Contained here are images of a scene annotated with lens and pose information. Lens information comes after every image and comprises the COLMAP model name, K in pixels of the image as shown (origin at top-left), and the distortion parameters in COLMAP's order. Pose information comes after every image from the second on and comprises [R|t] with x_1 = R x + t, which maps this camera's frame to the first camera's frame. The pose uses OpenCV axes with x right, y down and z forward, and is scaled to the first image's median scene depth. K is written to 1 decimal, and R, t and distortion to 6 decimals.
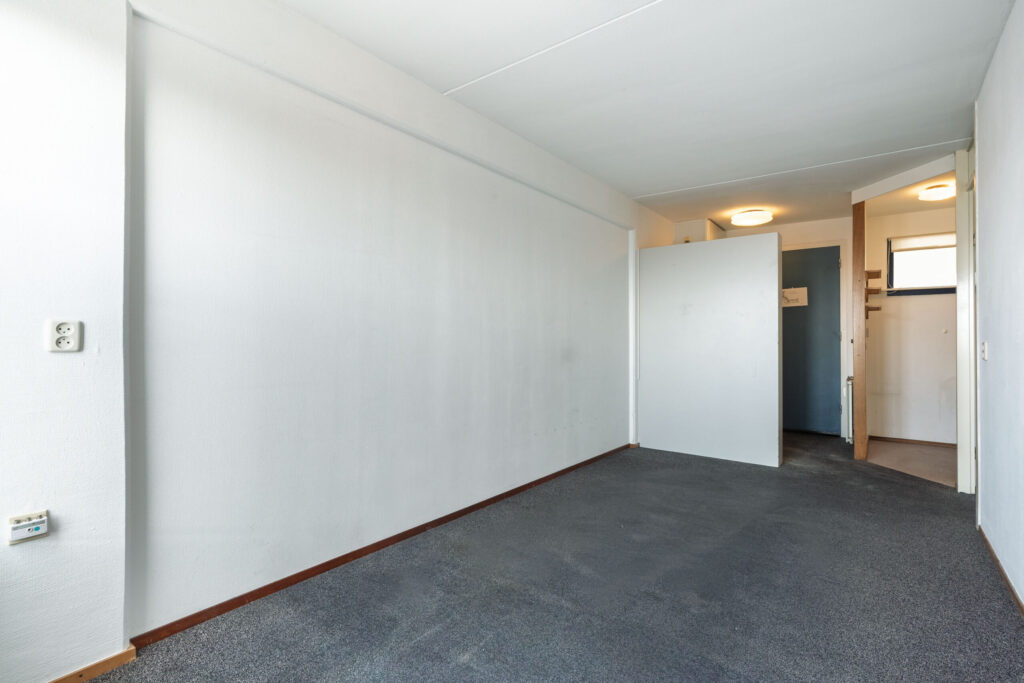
lens RADIAL K [[465.1, 0, 512.3], [0, 465.1, 335.0], [0, 0, 1]] dist [-0.001771, 0.000715]
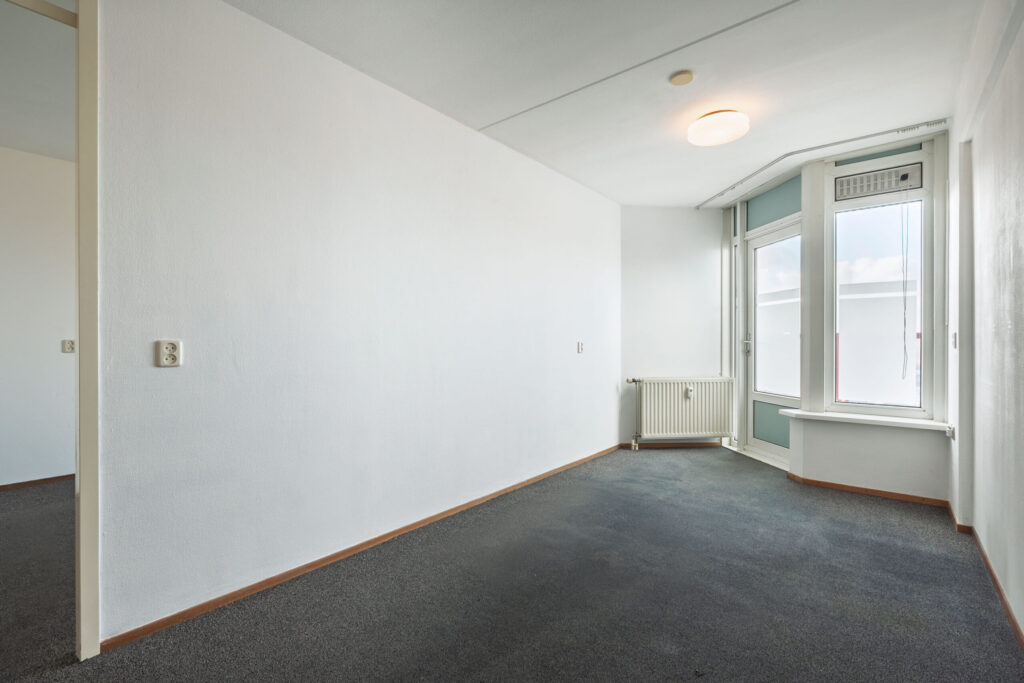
lens RADIAL K [[465.1, 0, 506.7], [0, 465.1, 345.7], [0, 0, 1]] dist [-0.001771, 0.000715]
pose [[-0.999839, -0.005515, 0.017093, 0.649414], [-0.005594, 0.999974, -0.004556, 0.031652], [-0.017067, -0.004651, -0.999844, 2.205292]]
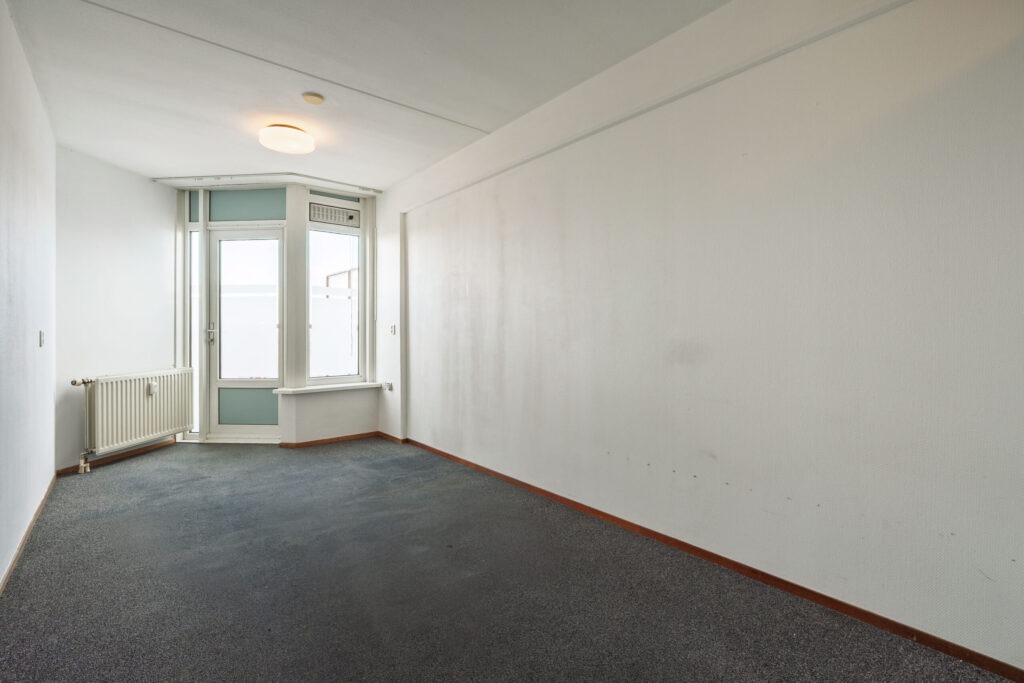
lens RADIAL K [[465.1, 0, 515.6], [0, 465.1, 332.8], [0, 0, 1]] dist [-0.001771, 0.000715]
pose [[-0.195681, -0.001908, -0.980666, 1.483434], [0.013696, 0.999895, -0.004678, 0.036625], [0.980572, -0.014346, -0.195634, 1.821567]]
